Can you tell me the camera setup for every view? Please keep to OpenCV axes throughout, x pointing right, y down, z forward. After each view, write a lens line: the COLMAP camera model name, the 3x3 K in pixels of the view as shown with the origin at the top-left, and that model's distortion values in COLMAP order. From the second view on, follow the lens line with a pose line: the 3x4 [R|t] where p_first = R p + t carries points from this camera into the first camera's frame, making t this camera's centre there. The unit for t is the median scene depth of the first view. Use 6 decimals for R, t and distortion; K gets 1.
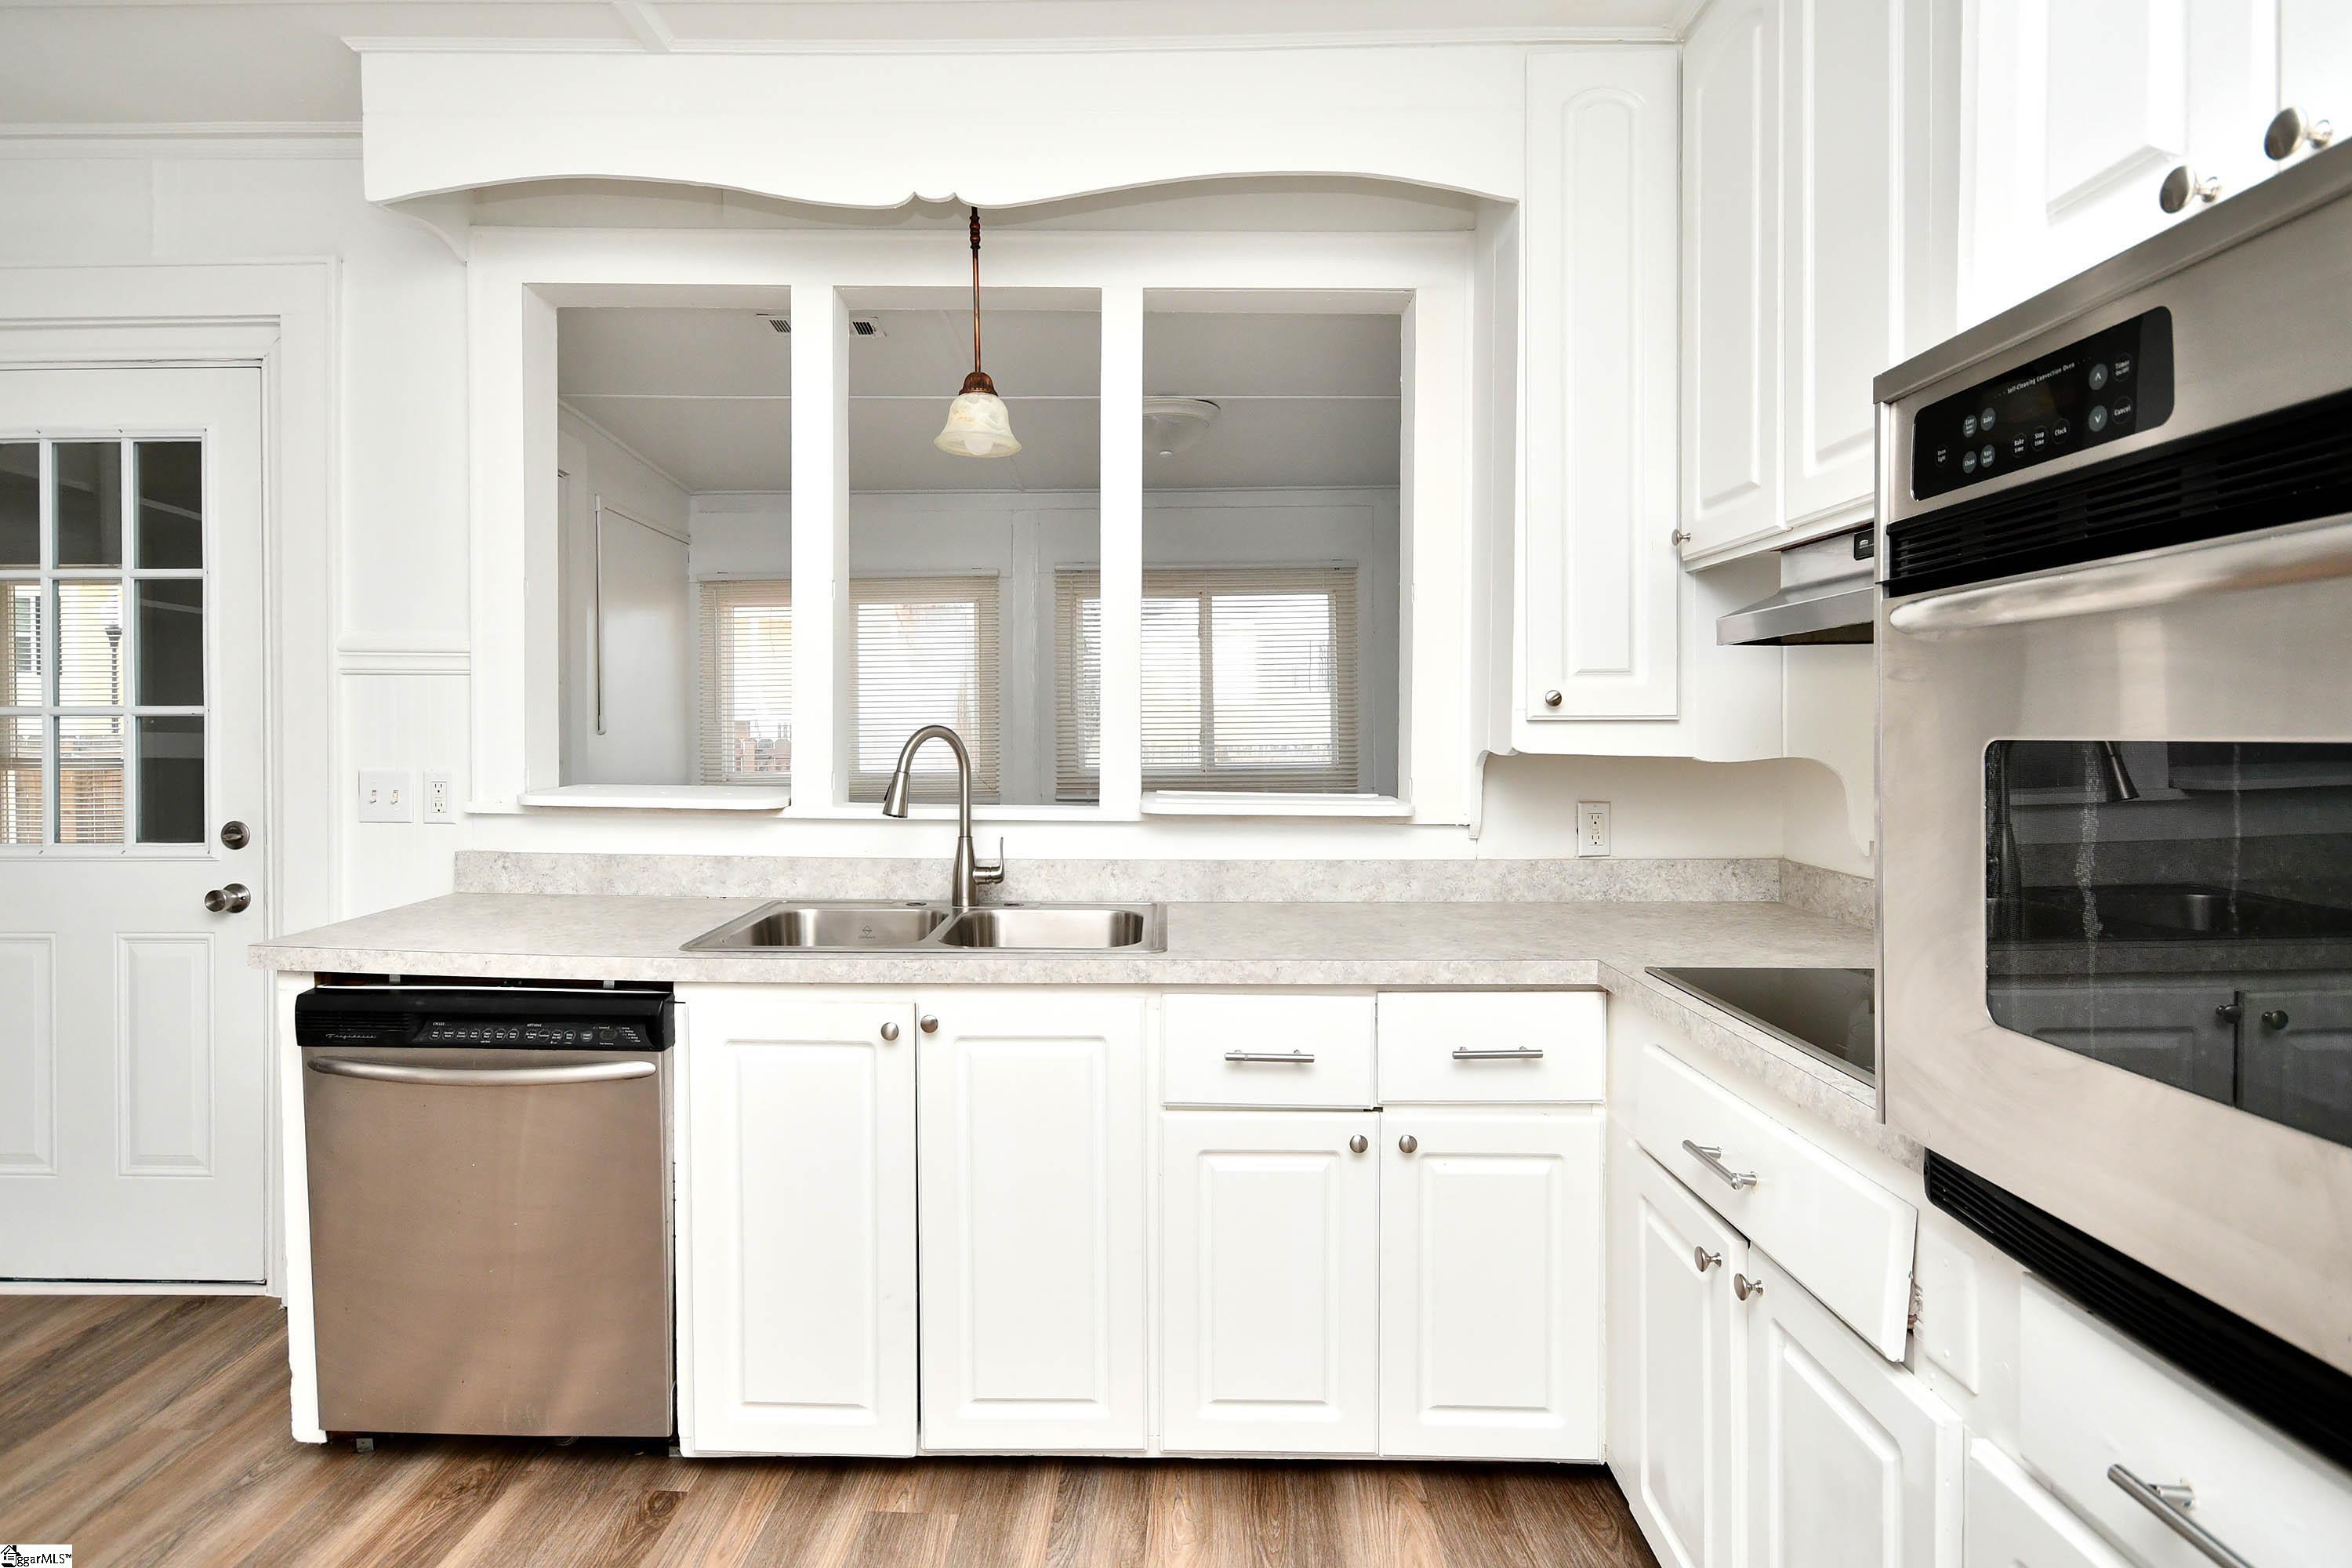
lens RADIAL K [[1283.5, 0, 1156.7], [0, 1283.5, 750.3], [0, 0, 1]] dist [-0.001955, -0.002237]
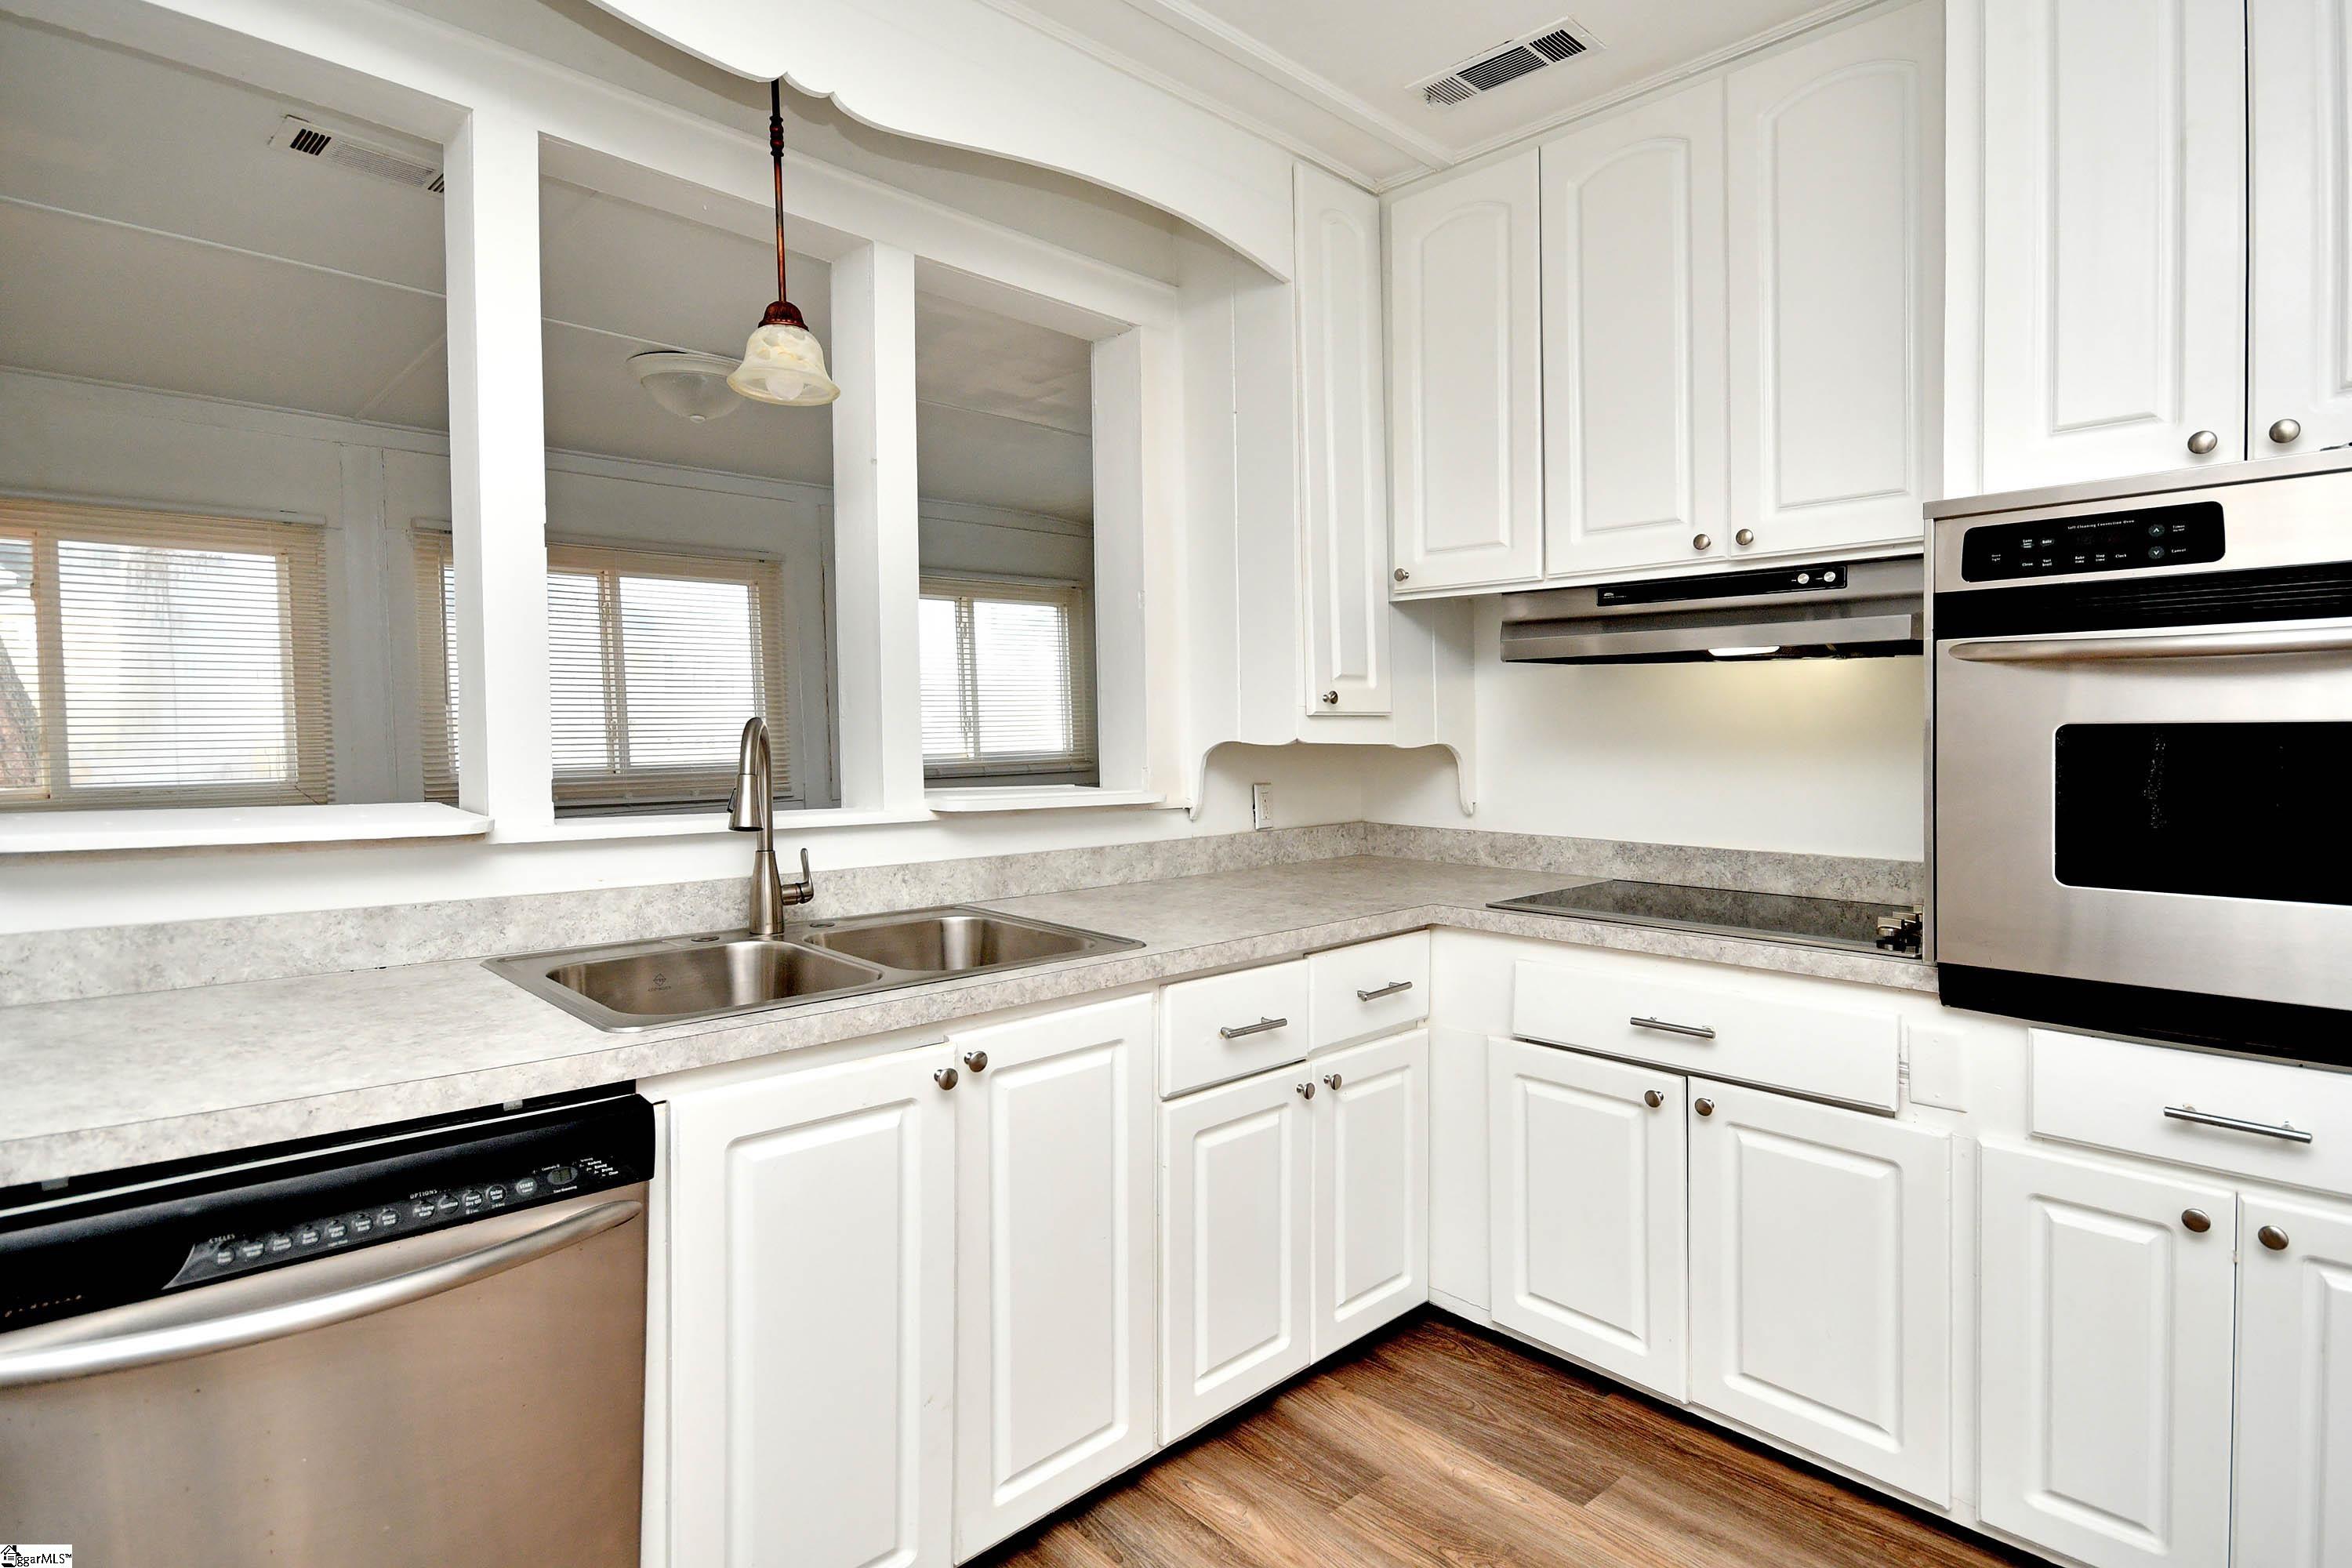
lens RADIAL K [[1180.6, 0, 1200.6], [0, 1180.6, 734.6], [0, 0, 1]] dist [0.003082, -0.001767]
pose [[0.707154, -0.005780, 0.707036, -0.493834], [0.012984, 0.999904, -0.004811, -0.001046], [-0.706941, 0.012582, 0.707161, 0.256663]]
